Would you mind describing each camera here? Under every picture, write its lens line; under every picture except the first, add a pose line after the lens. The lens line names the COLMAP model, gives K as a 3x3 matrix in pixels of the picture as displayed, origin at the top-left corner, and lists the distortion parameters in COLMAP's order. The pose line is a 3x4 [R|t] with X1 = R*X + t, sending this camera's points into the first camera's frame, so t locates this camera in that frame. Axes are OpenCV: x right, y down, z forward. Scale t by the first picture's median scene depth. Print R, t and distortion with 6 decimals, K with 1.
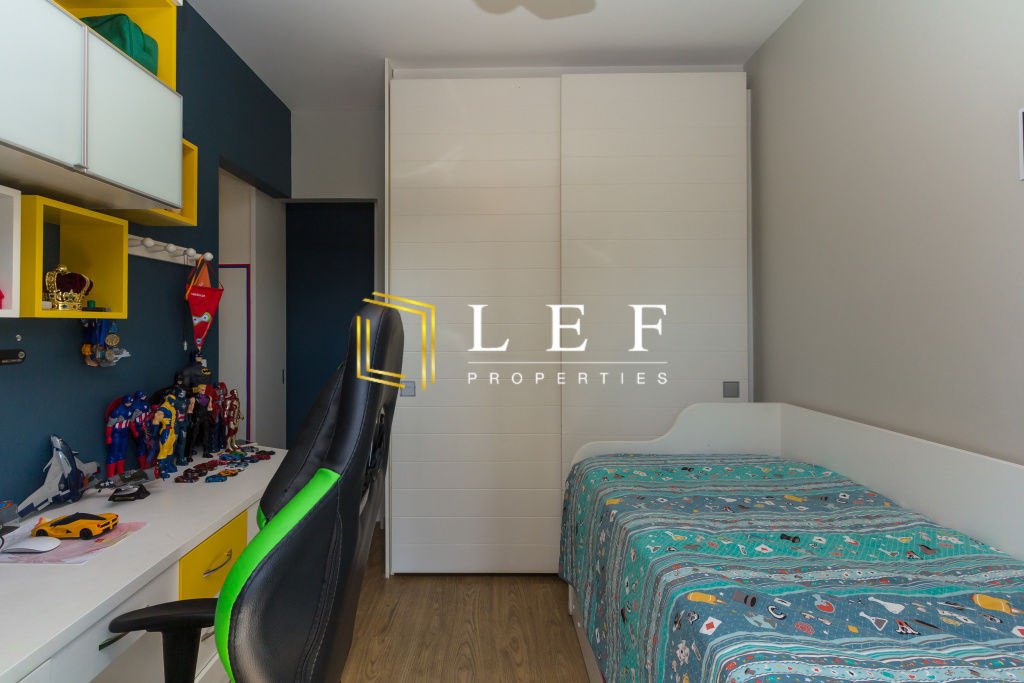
lens RADIAL K [[474.2, 0, 515.4], [0, 474.2, 316.6], [0, 0, 1]] dist [-0.011337, 0.000294]
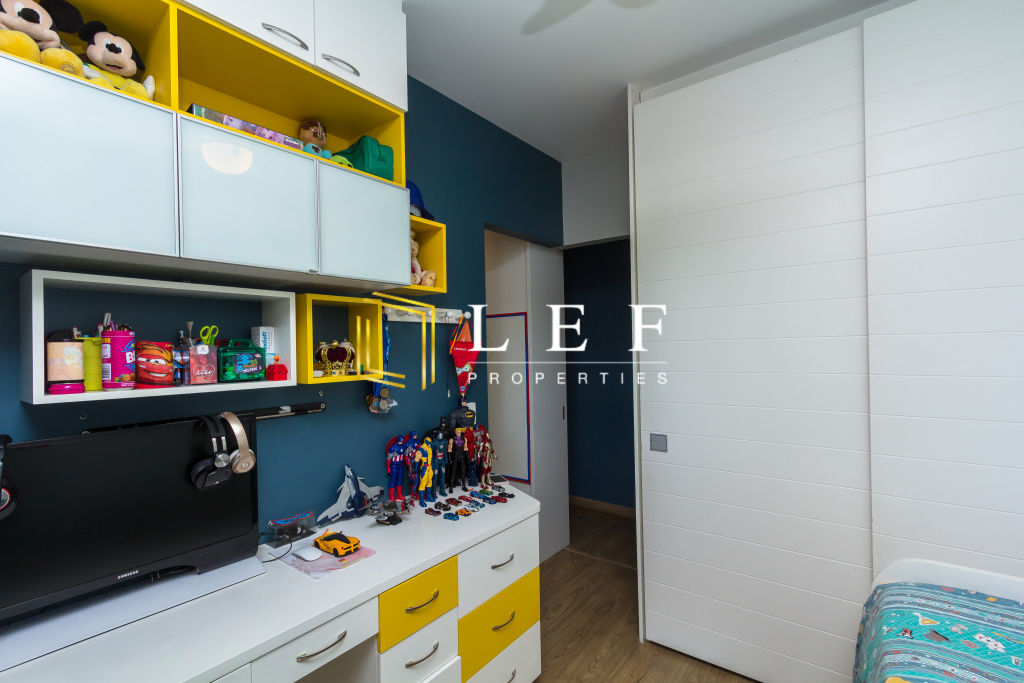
lens RADIAL K [[474.2, 0, 511.0], [0, 474.2, 347.7], [0, 0, 1]] dist [-0.011337, 0.000294]
pose [[0.783026, -0.012140, -0.621870, 0.188390], [0.020750, 0.999763, 0.006609, -0.066962], [0.621642, -0.018079, 0.783093, 0.197293]]
